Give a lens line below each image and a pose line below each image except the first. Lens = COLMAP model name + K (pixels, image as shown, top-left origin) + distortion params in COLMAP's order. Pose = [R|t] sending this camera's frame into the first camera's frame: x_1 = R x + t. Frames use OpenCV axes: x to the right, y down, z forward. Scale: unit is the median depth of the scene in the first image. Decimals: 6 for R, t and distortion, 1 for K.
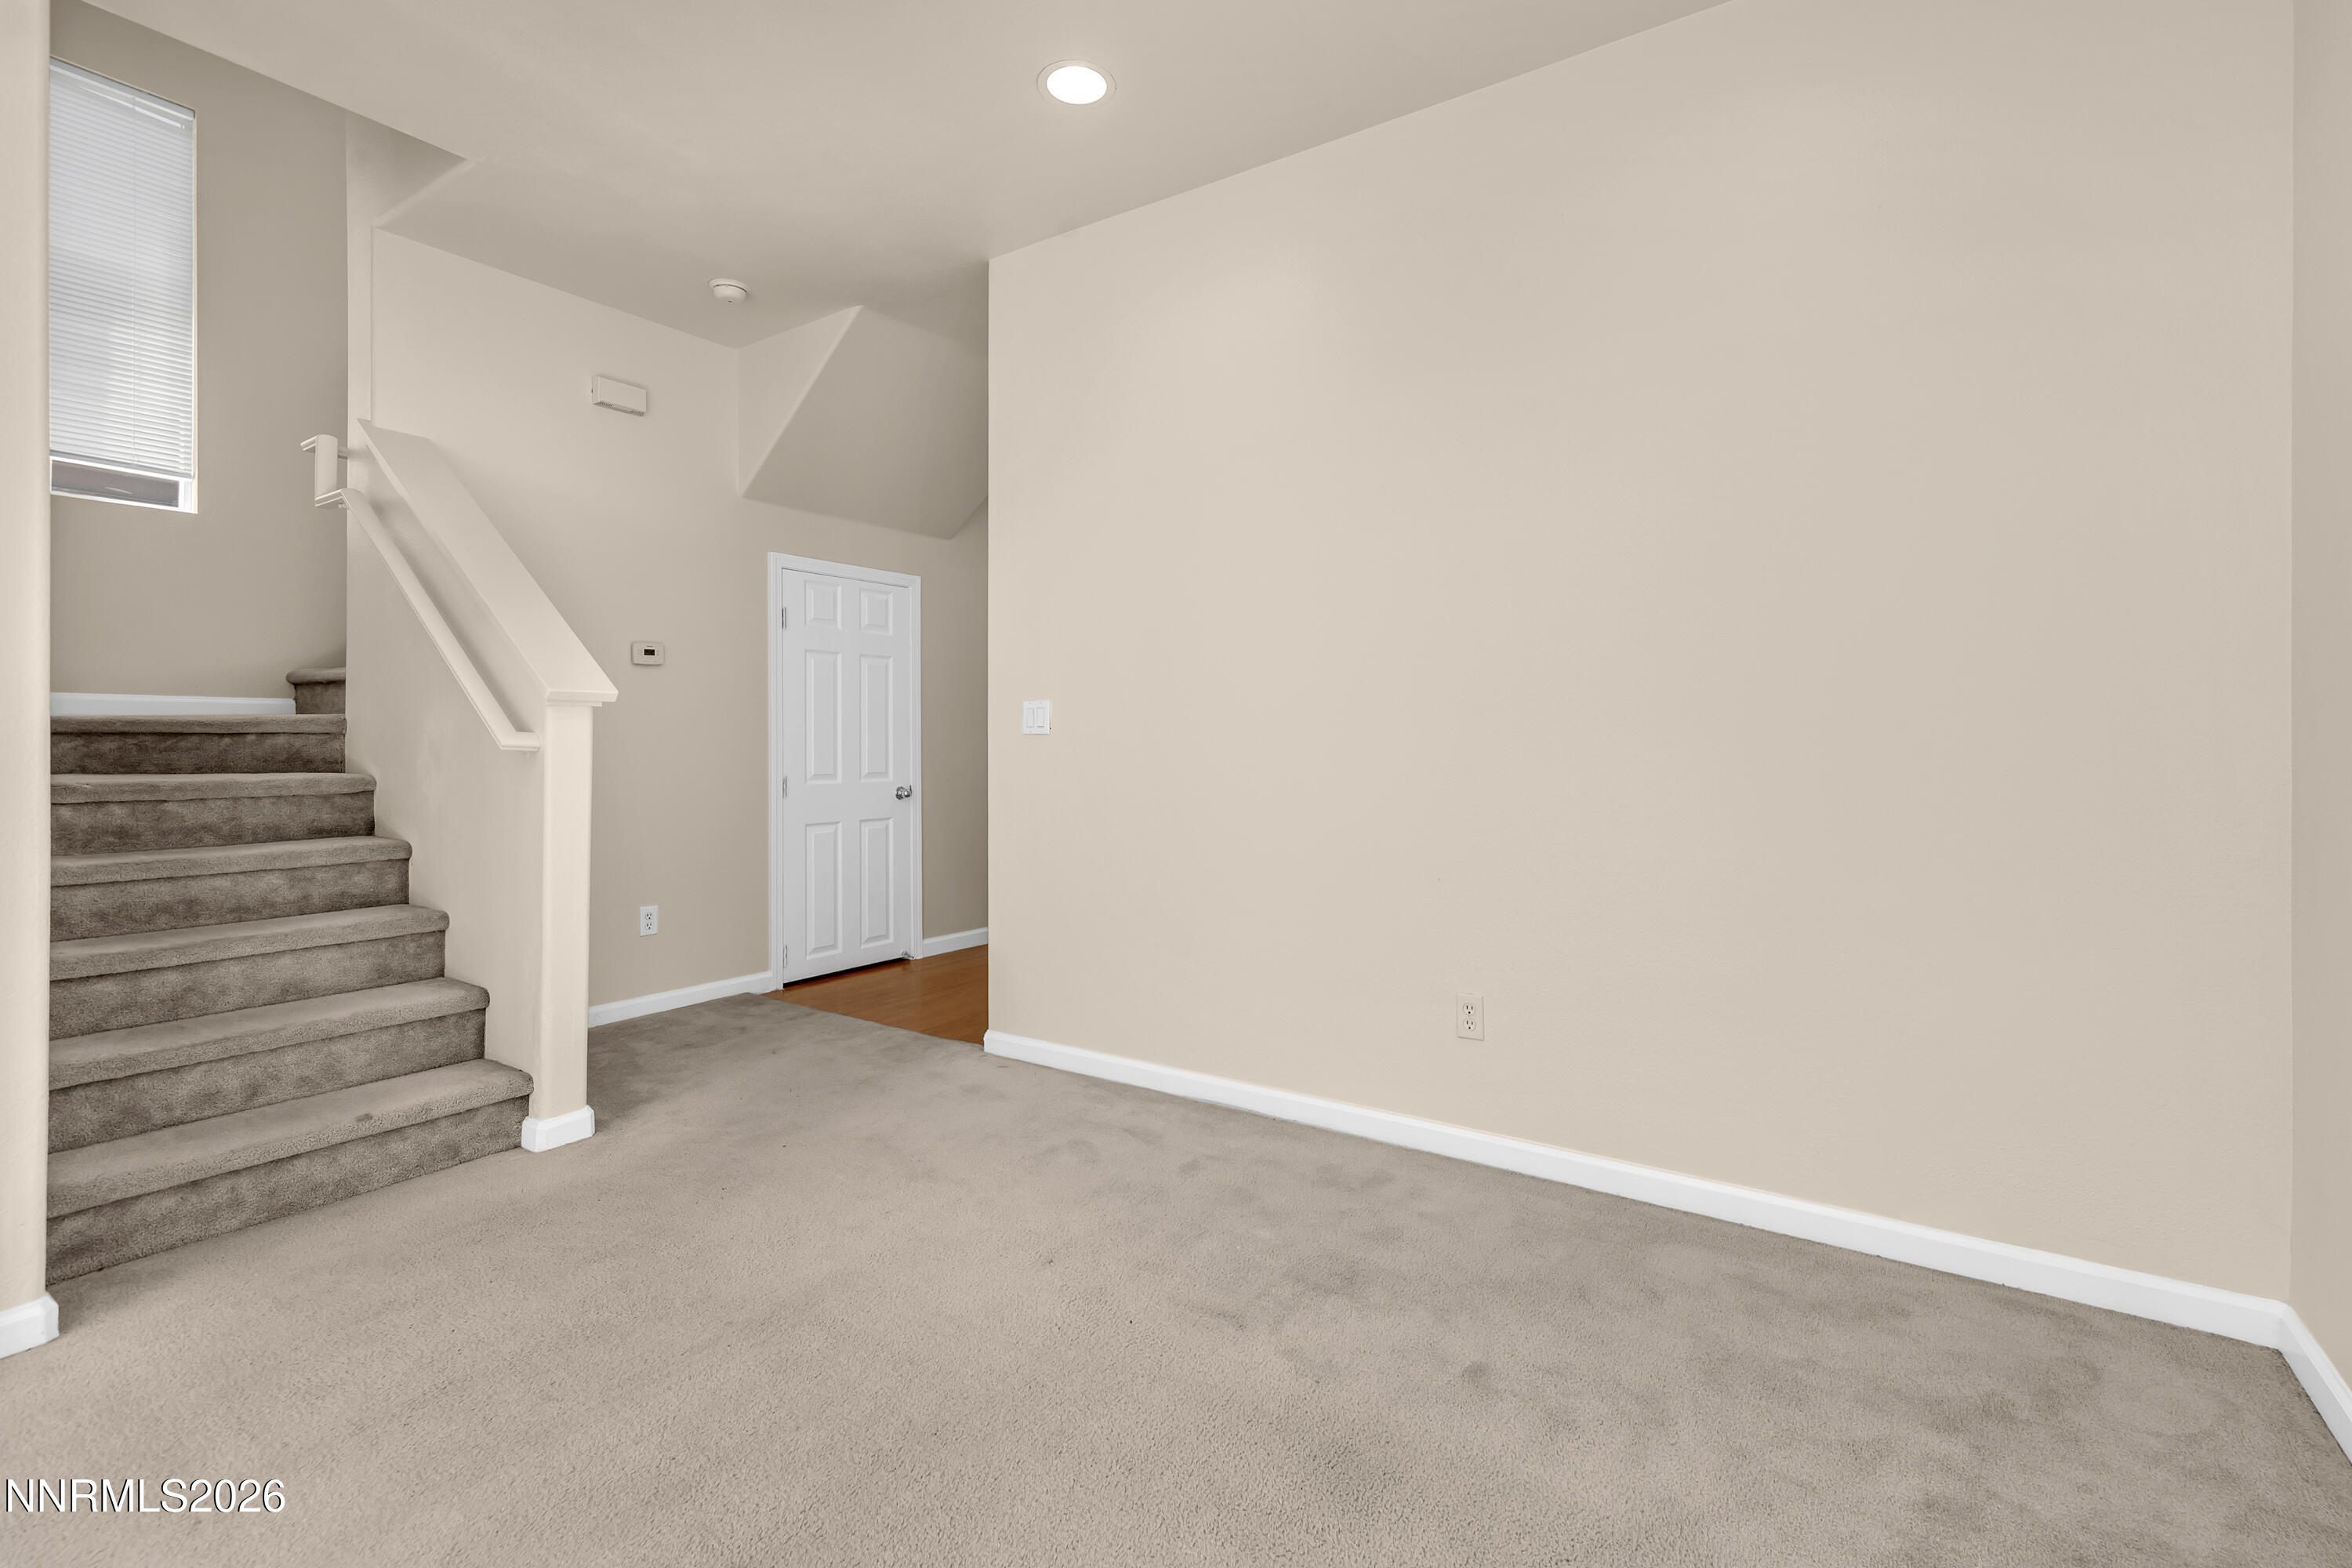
lens RADIAL K [[1034.7, 0, 1213.9], [0, 1034.7, 723.9], [0, 0, 1]] dist [0.000638, 0.000068]
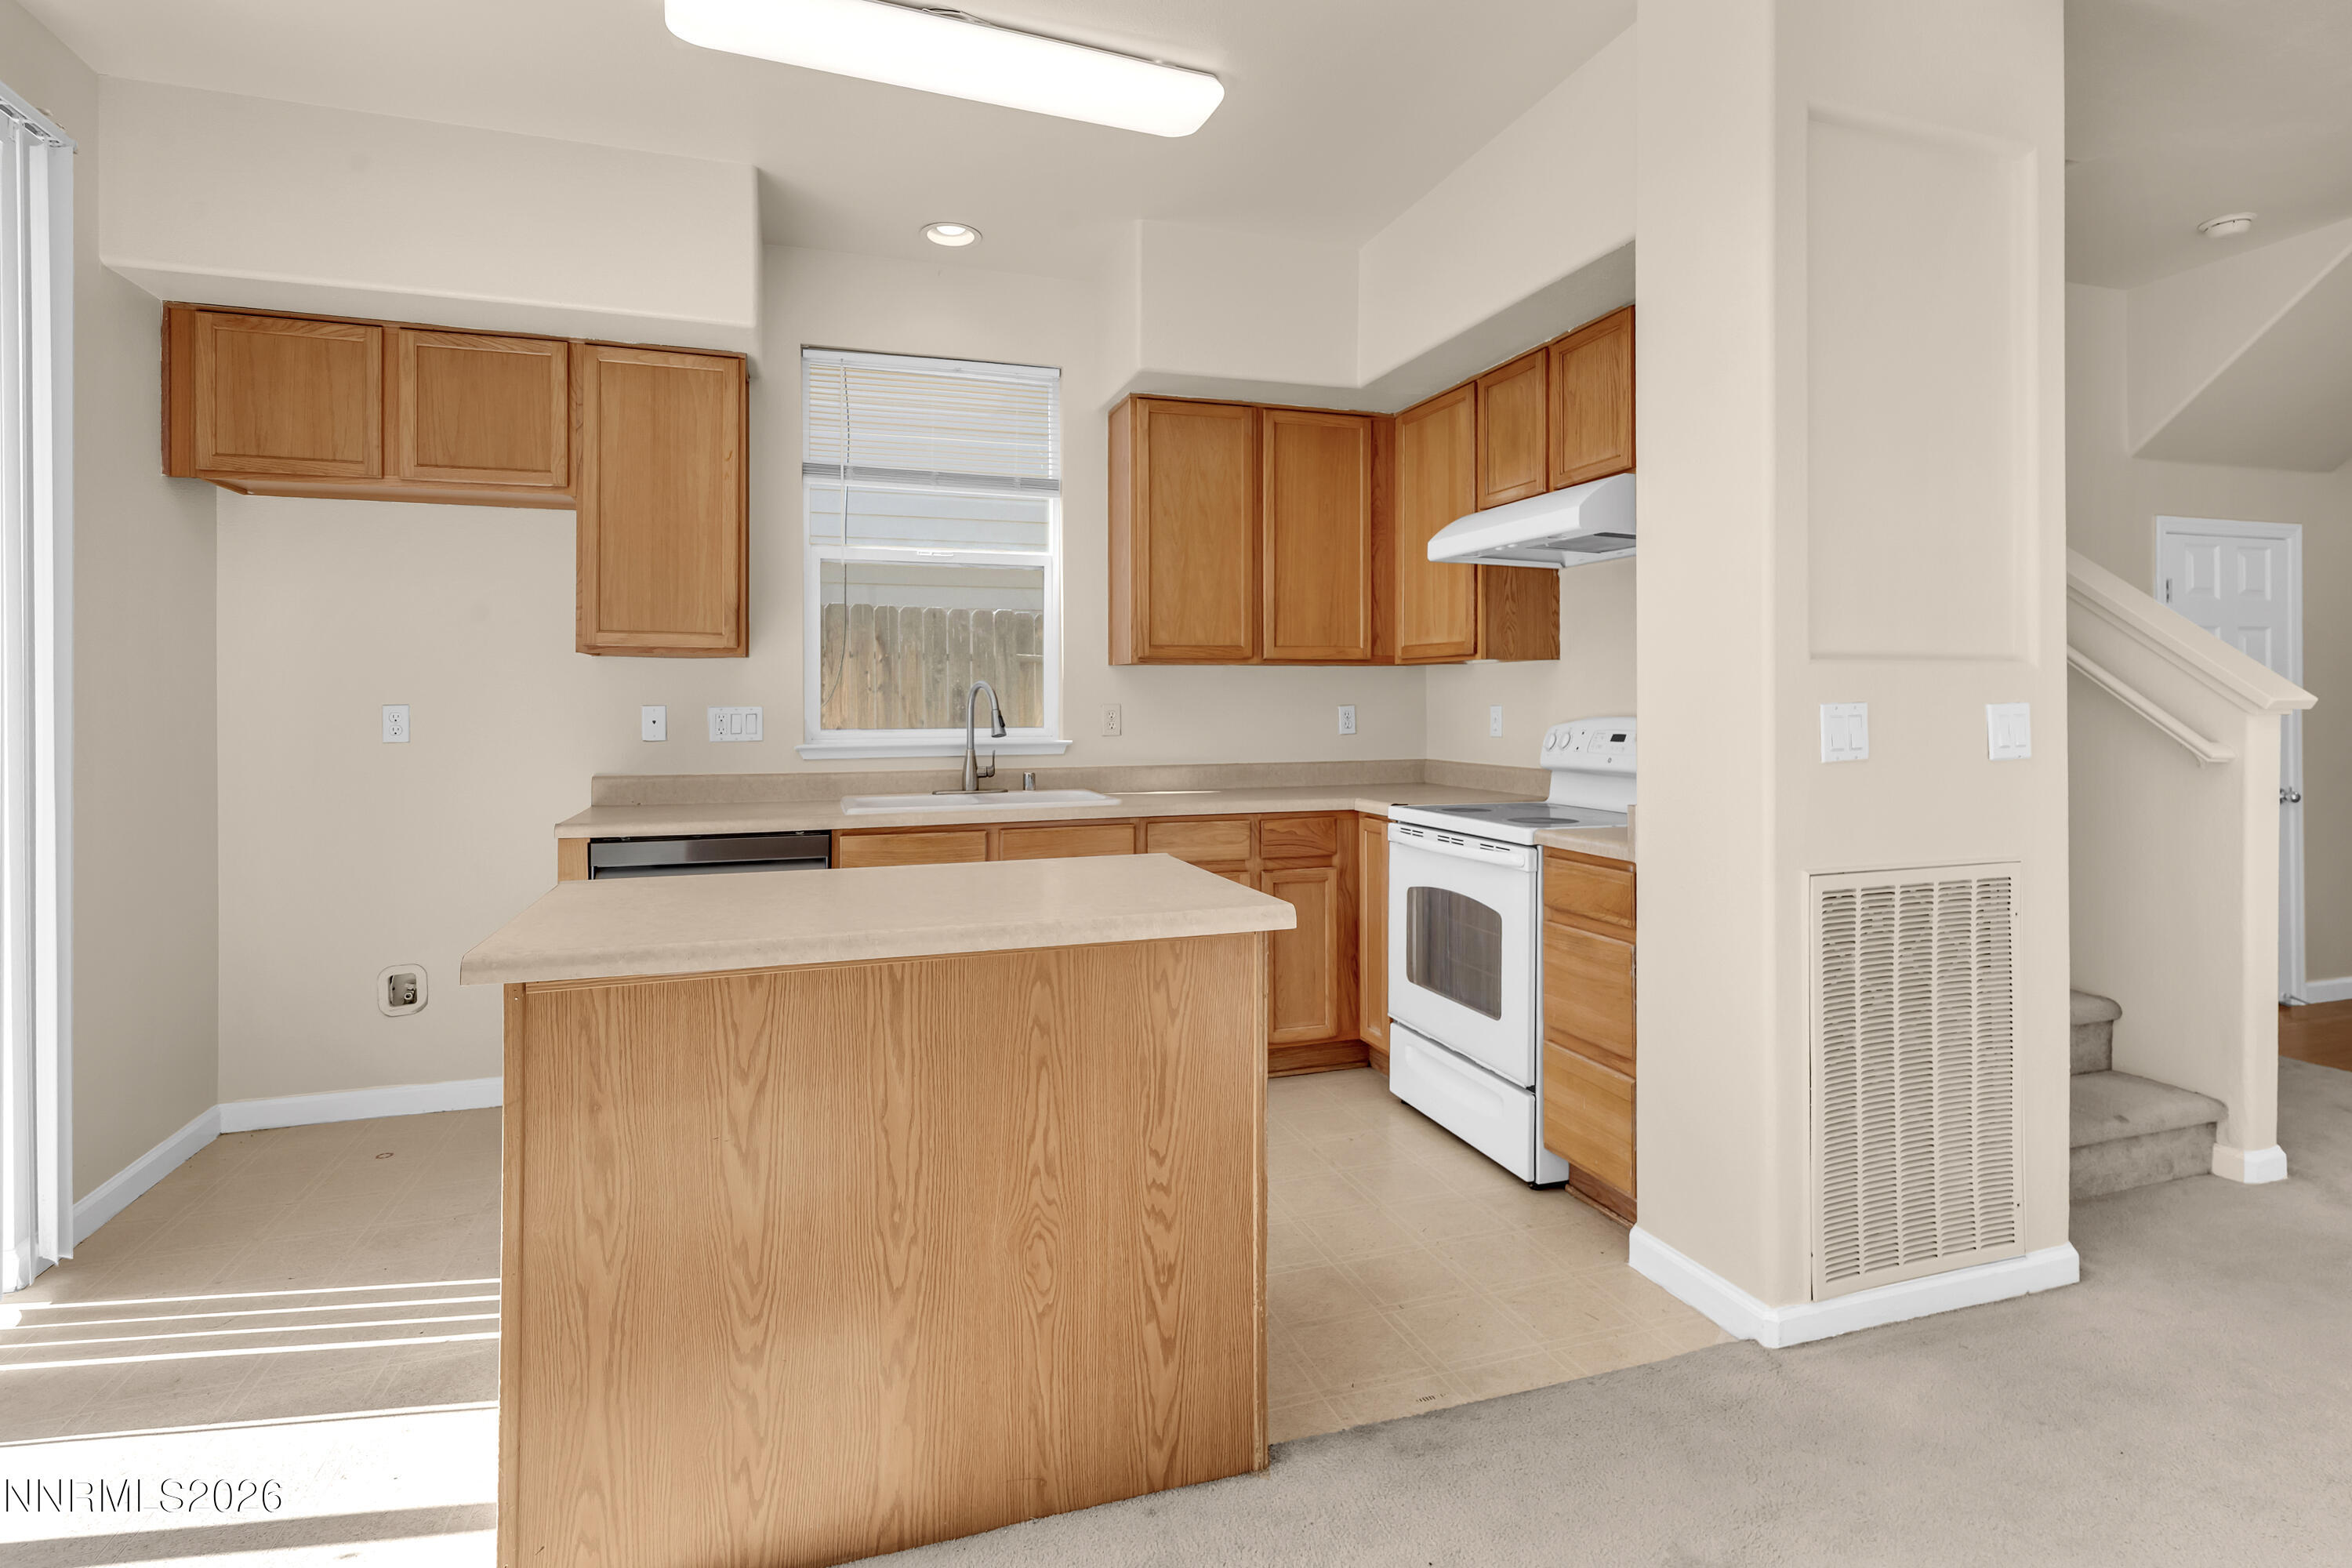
lens RADIAL K [[1184.8, 0, 1211.2], [0, 1184.8, 707.6], [0, 0, 1]] dist [0.003502, 0.000146]
pose [[0.791114, -0.004667, -0.611651, -0.721345], [0.016437, 0.999772, 0.013632, -0.053170], [0.611448, -0.020838, 0.791010, -0.426036]]
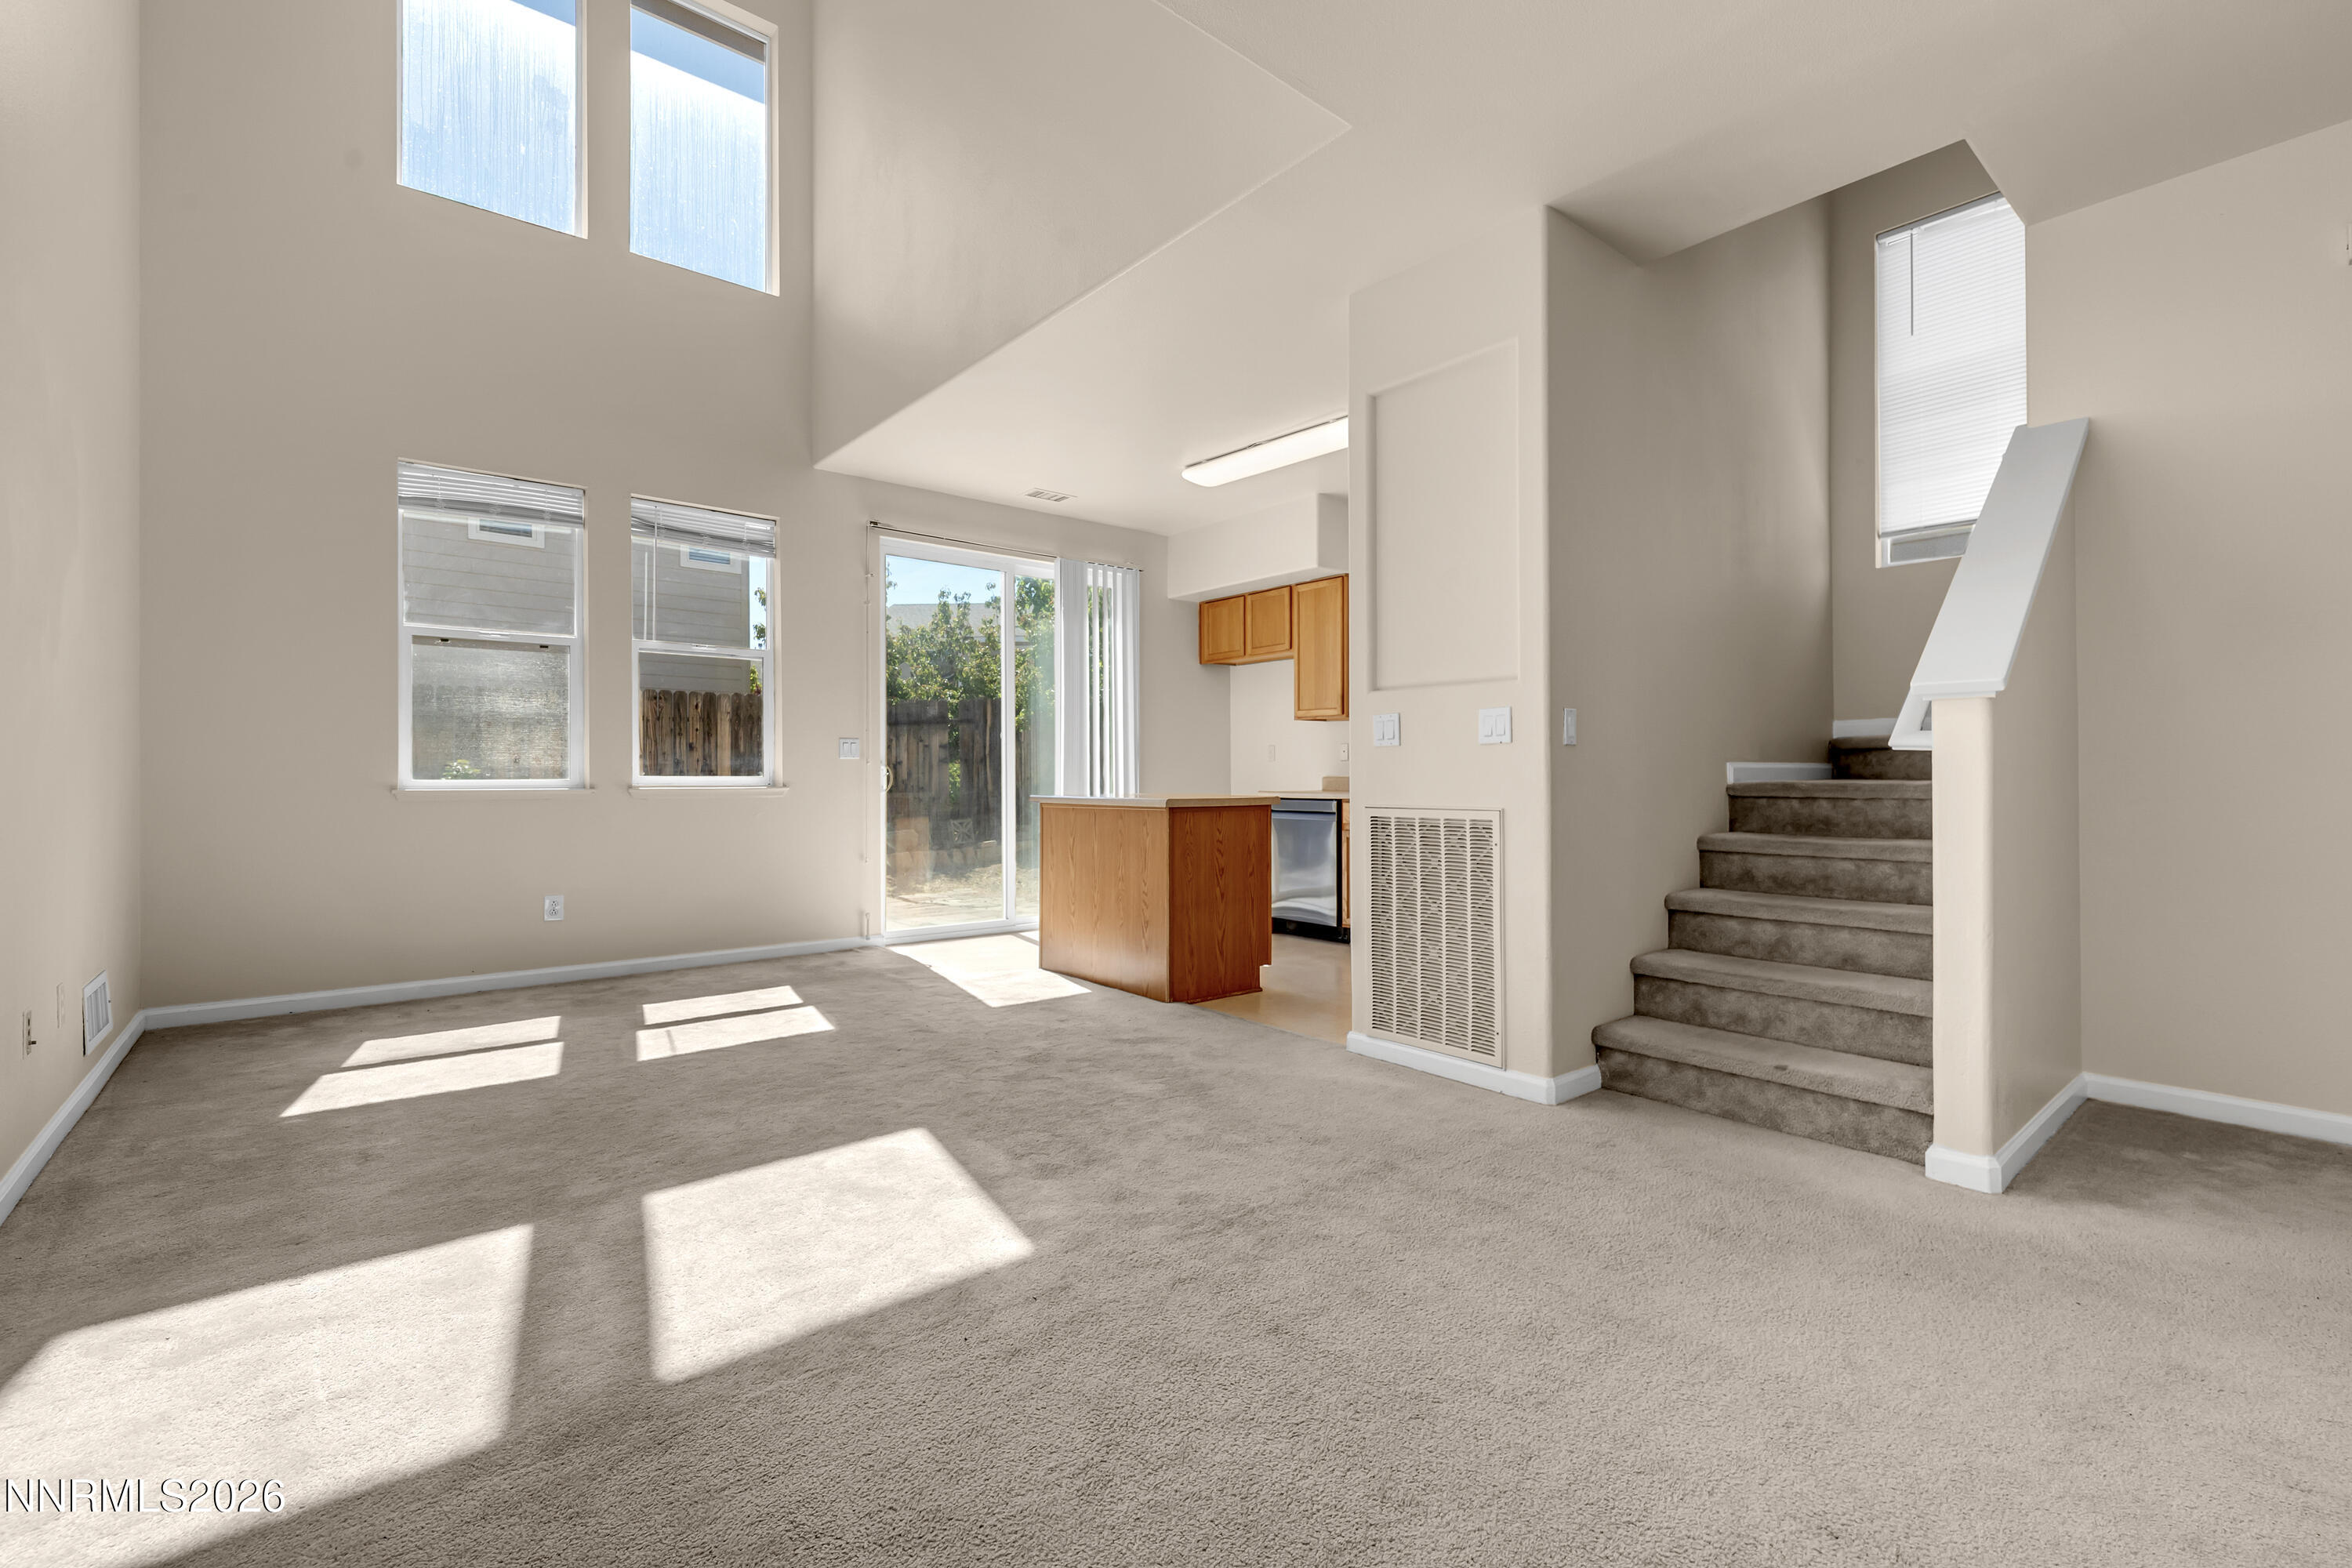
lens RADIAL K [[1018.1, 0, 1194.2], [0, 1018.1, 782.0], [0, 0, 1]] dist [0.000633, 0.000293]
pose [[-0.285997, 0.001854, -0.958229, 0.408976], [0.017261, 0.999846, -0.003218, 0.046669], [0.958075, -0.017460, -0.285985, 0.619389]]
